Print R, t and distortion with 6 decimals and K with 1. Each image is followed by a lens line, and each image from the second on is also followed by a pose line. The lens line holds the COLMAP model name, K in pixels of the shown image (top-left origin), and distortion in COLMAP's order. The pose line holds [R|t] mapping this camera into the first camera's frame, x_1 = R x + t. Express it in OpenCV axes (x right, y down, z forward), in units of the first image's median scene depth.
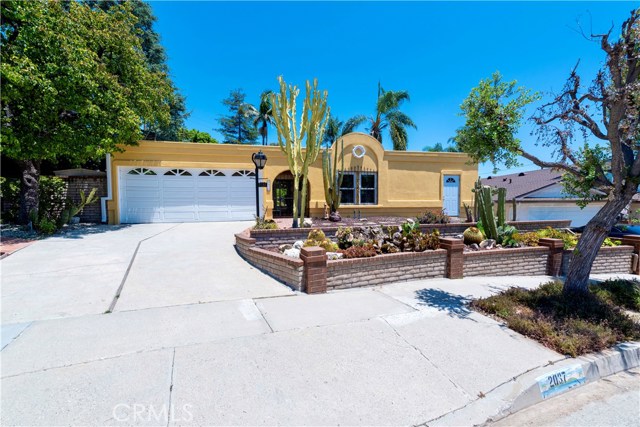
lens RADIAL K [[254.4, 0, 321.3], [0, 254.4, 215.4], [0, 0, 1]] dist [0.009812, -0.001190]
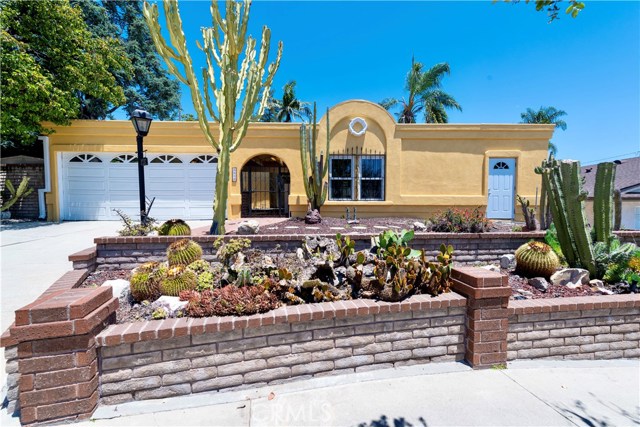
lens RADIAL K [[254.4, 0, 316.9], [0, 254.4, 214.7], [0, 0, 1]] dist [0.009812, -0.001190]
pose [[0.984049, 0.016233, -0.177153, 0.196551], [-0.016279, 0.999867, 0.001196, -0.001541], [0.177149, 0.001707, 0.984183, 0.326105]]
